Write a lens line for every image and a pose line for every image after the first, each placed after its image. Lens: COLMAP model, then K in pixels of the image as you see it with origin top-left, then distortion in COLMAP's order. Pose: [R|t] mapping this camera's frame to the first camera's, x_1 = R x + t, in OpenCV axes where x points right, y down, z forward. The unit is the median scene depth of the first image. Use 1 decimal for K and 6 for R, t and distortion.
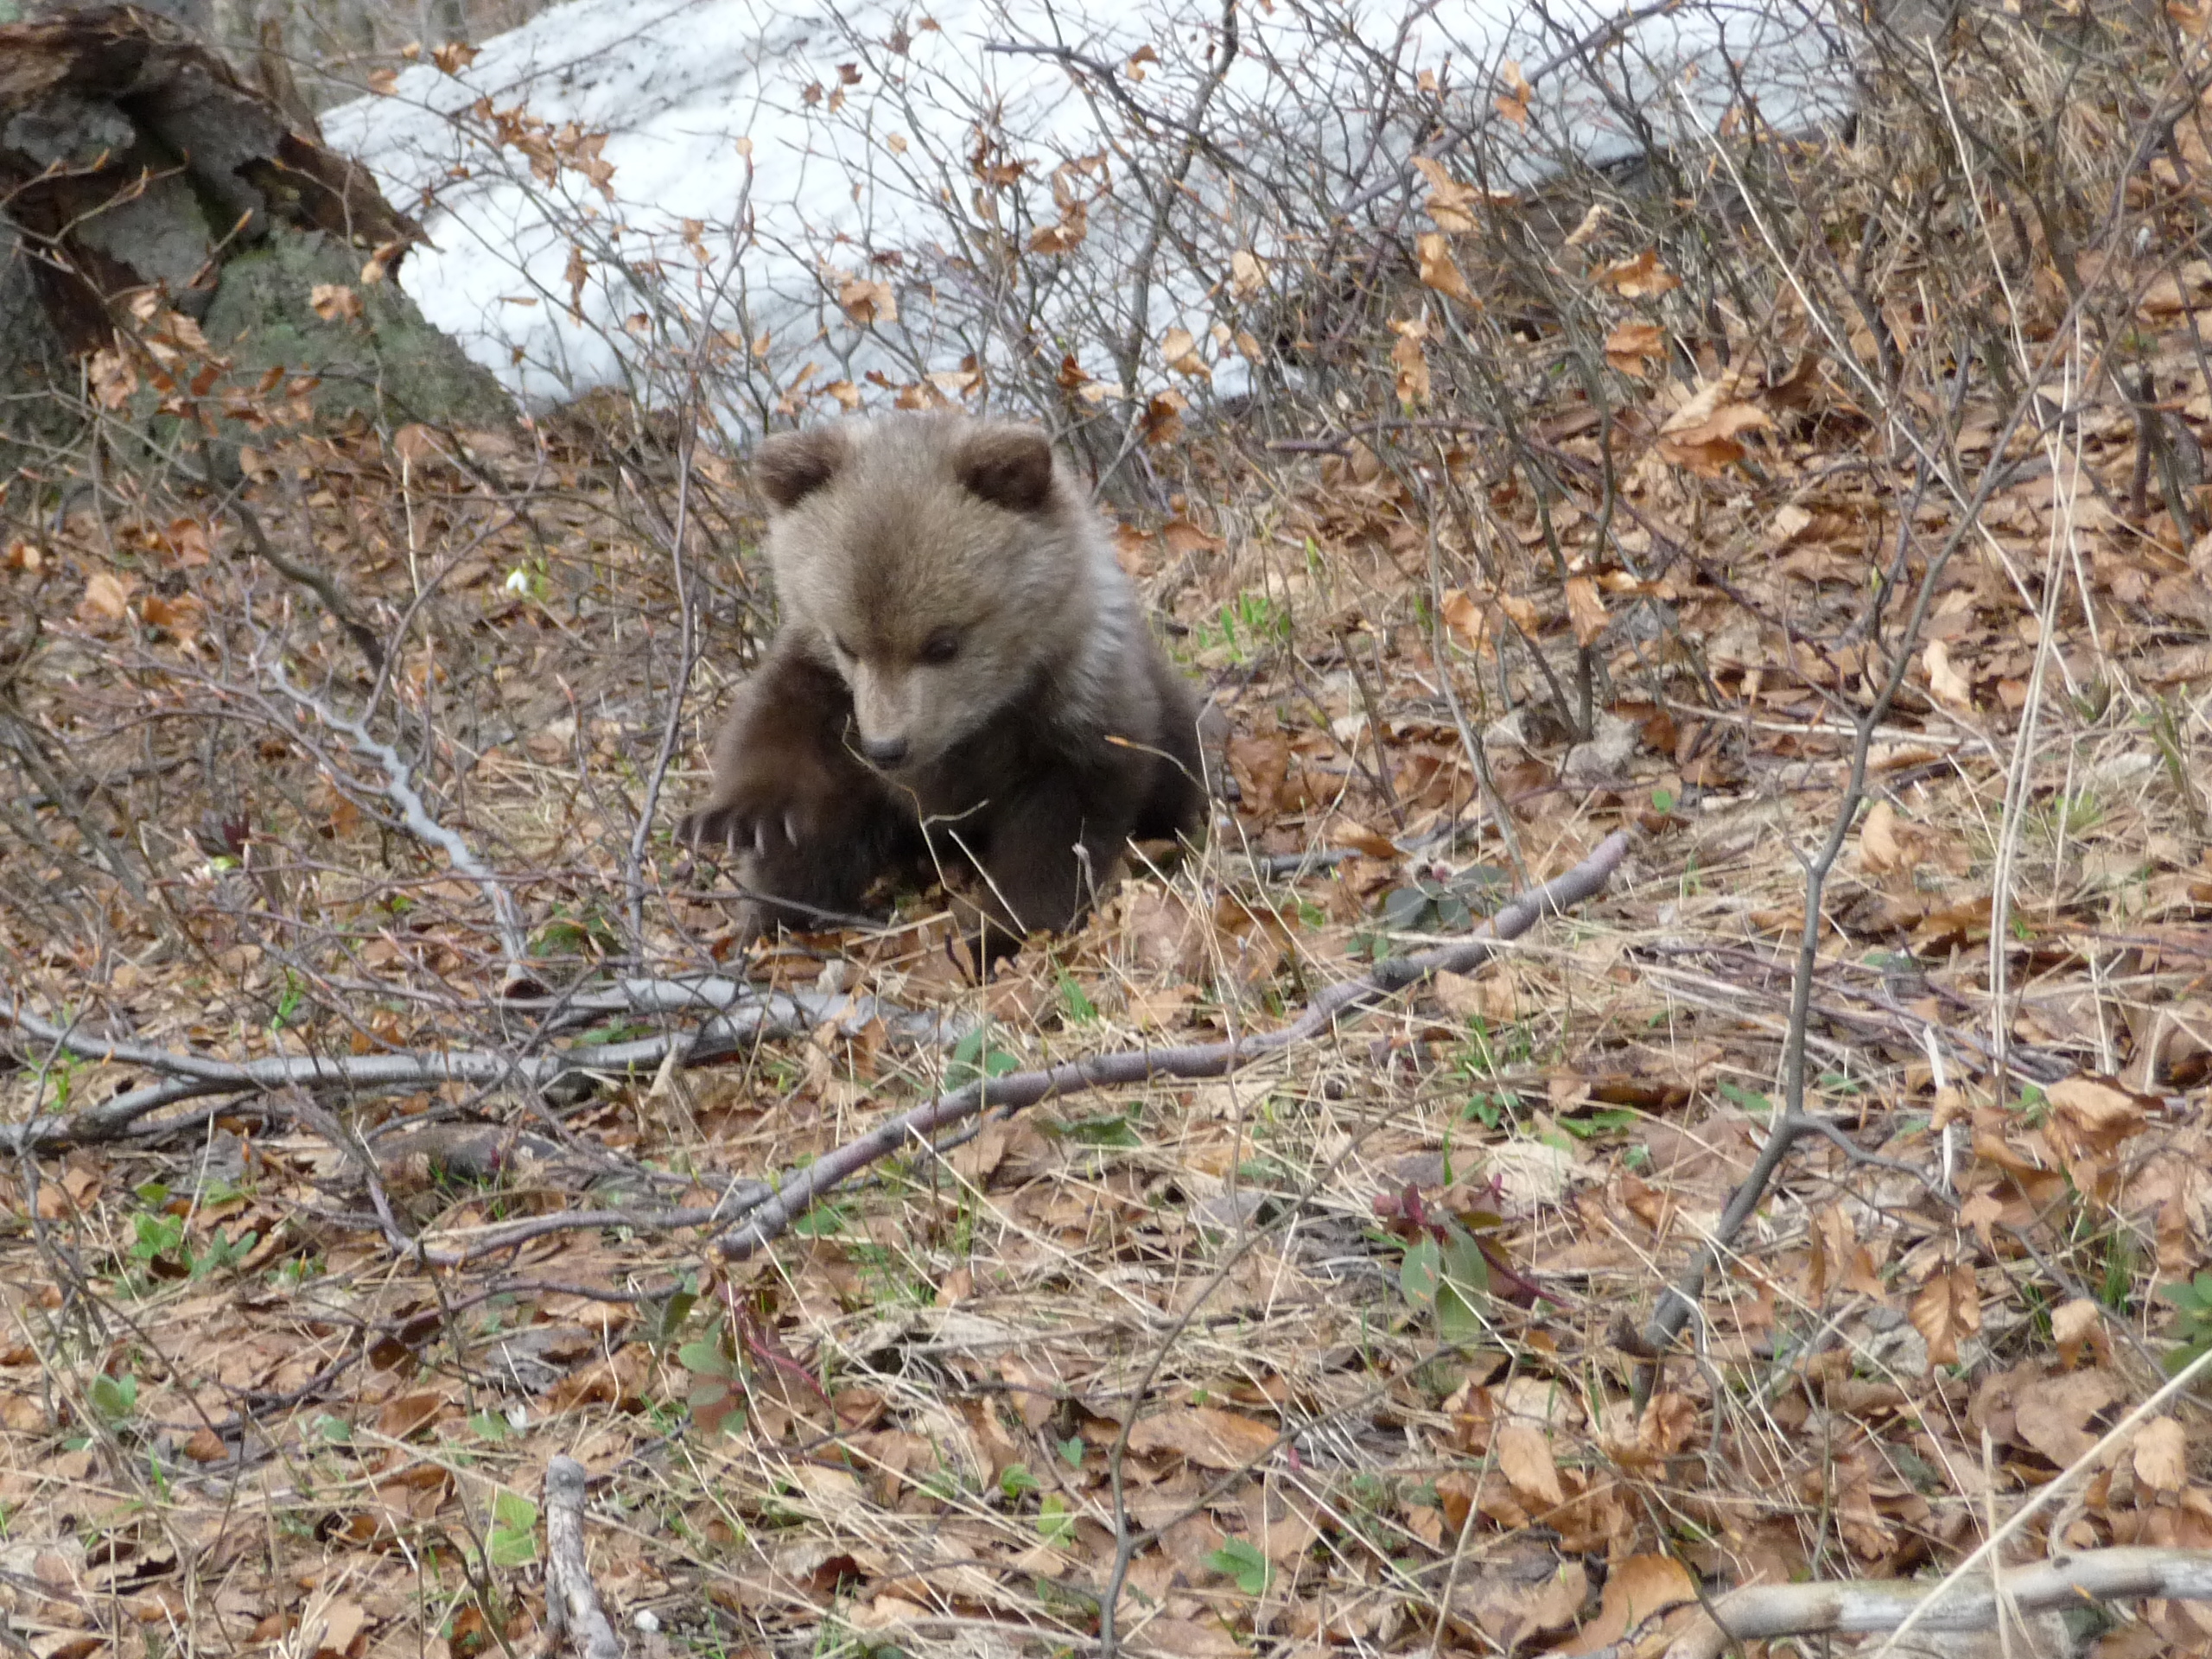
lens RADIAL K [[9847.1, 0, 1105.9], [0, 9847.1, 828.6], [0, 0, 1]] dist [0.373870, 0.000000]
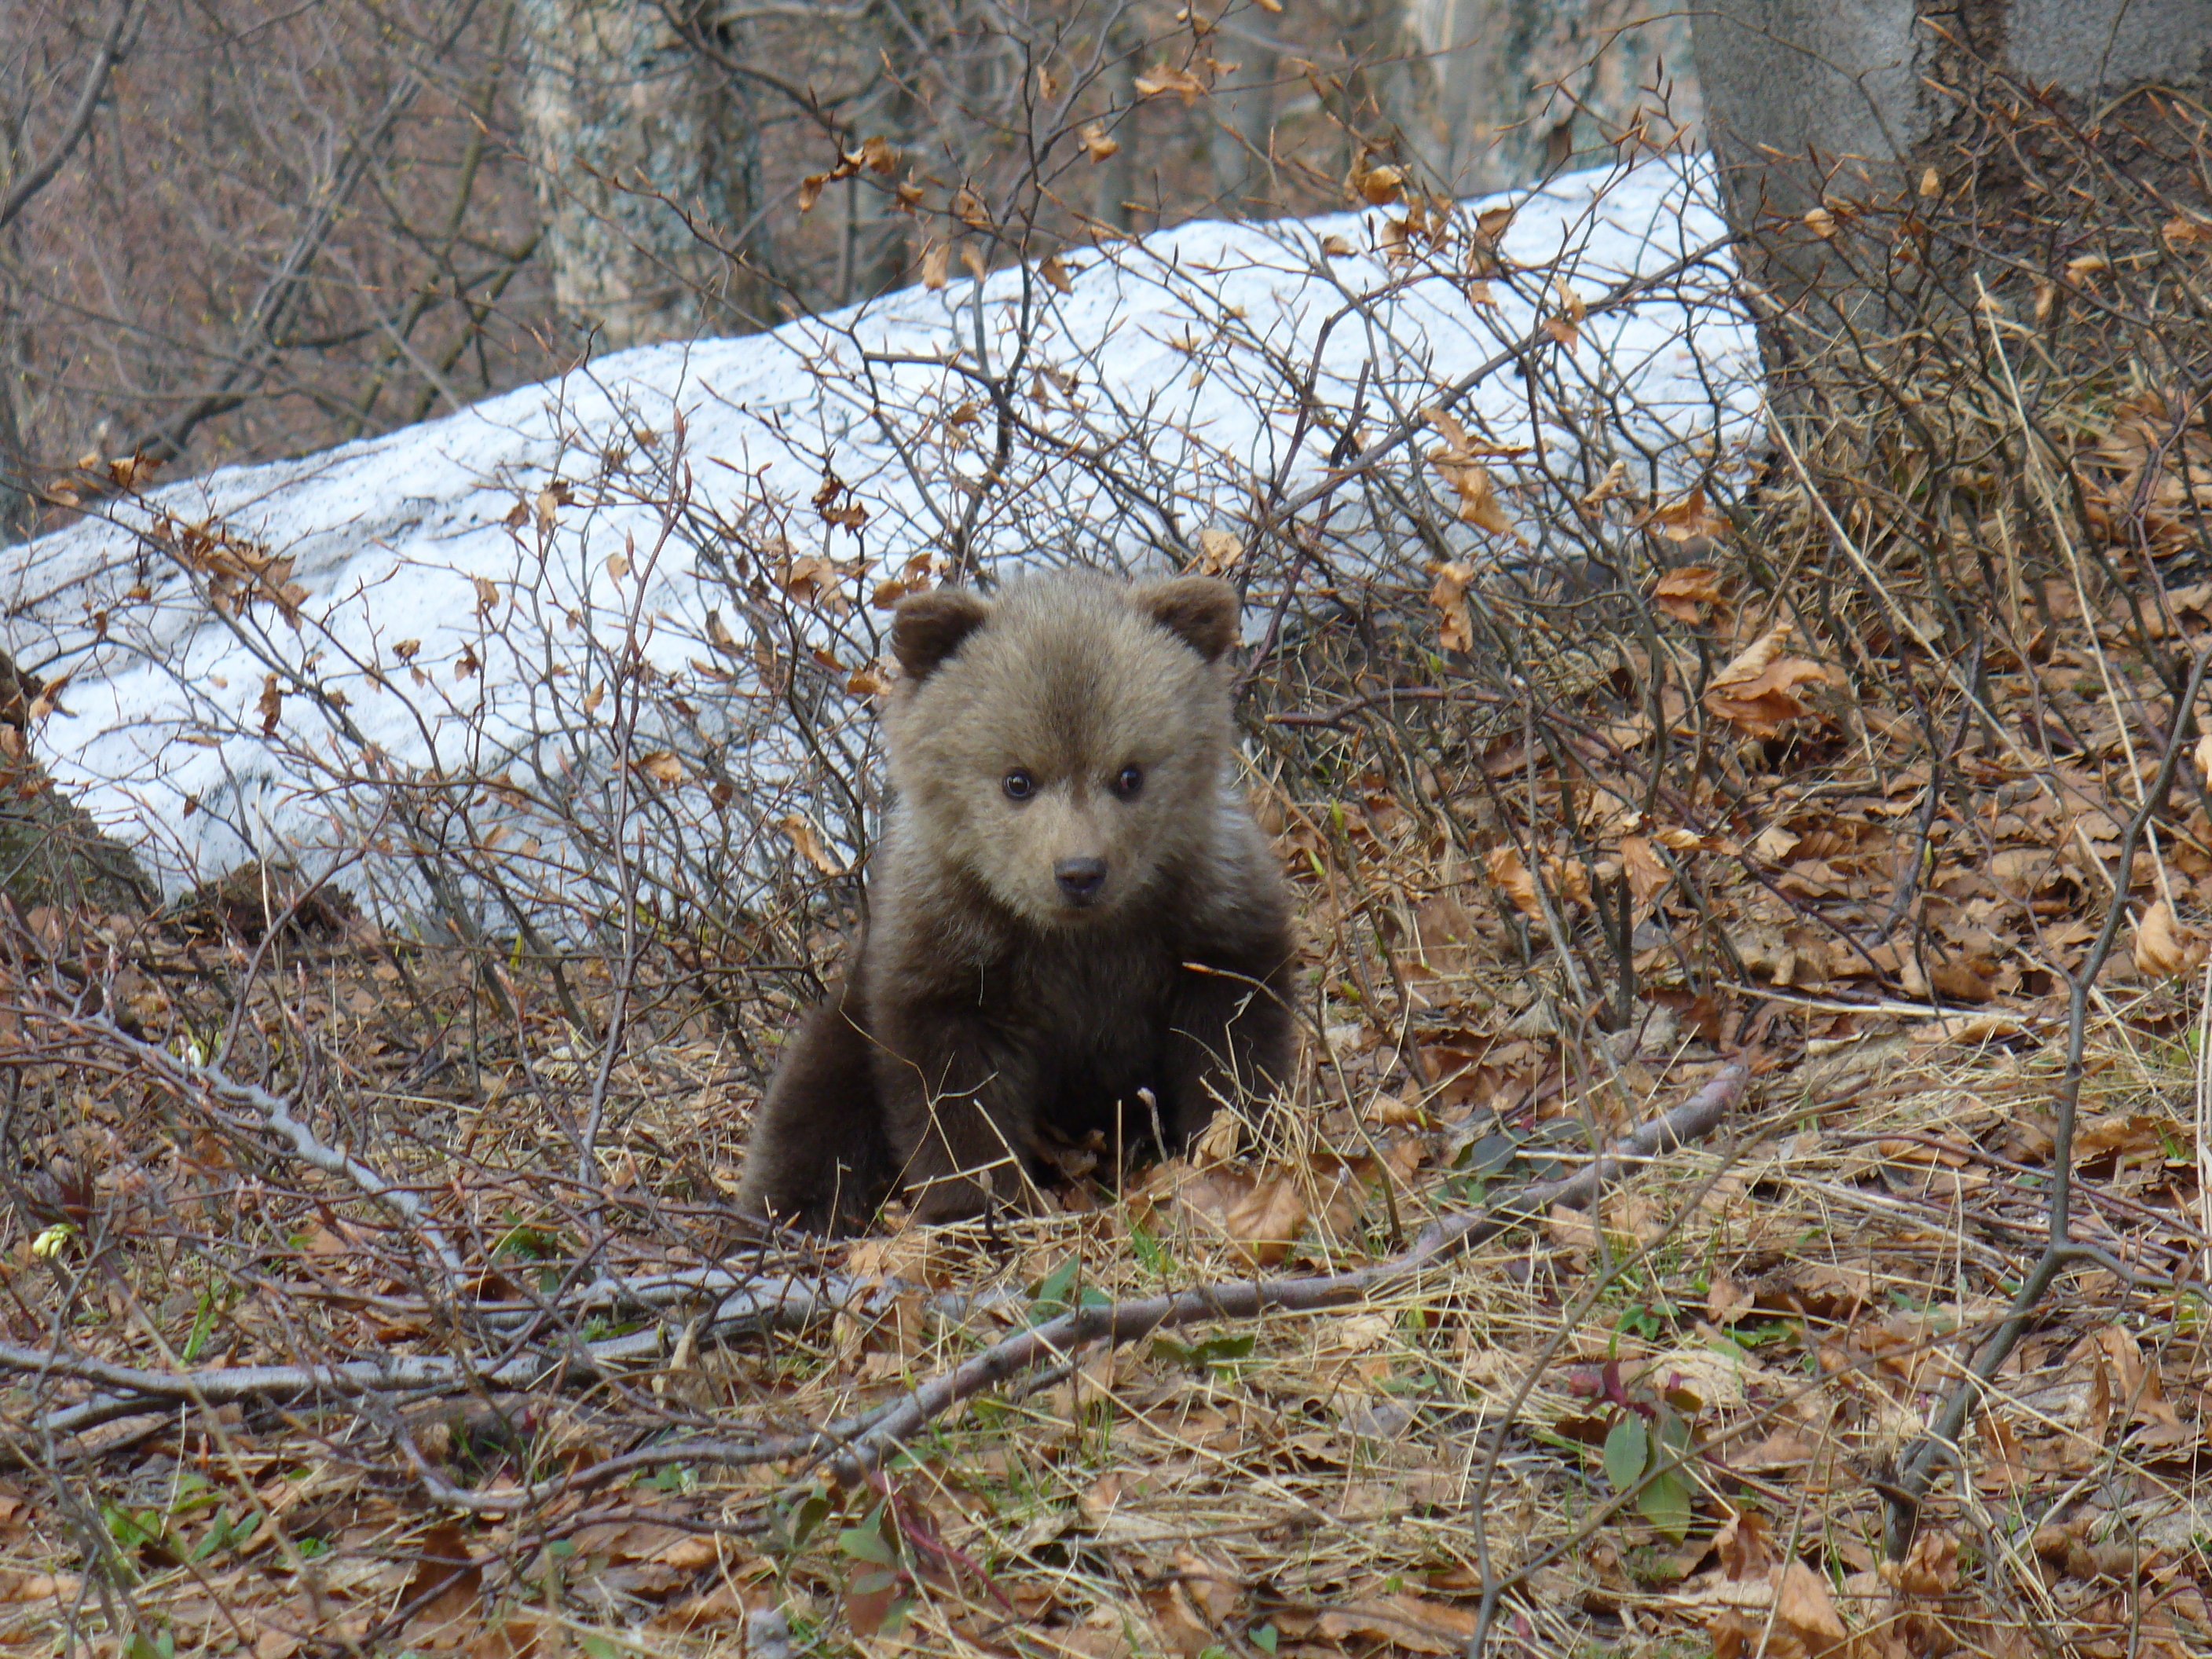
lens RADIAL K [[11369.9, 0, 1106.2], [0, 11369.9, 830.0], [0, 0, 1]] dist [0.093544, 0.000000]
pose [[0.998365, -0.004426, 0.056992, -0.070304], [0.008455, 0.997465, -0.070653, 0.055351], [-0.056535, 0.071019, 0.995872, -0.070520]]
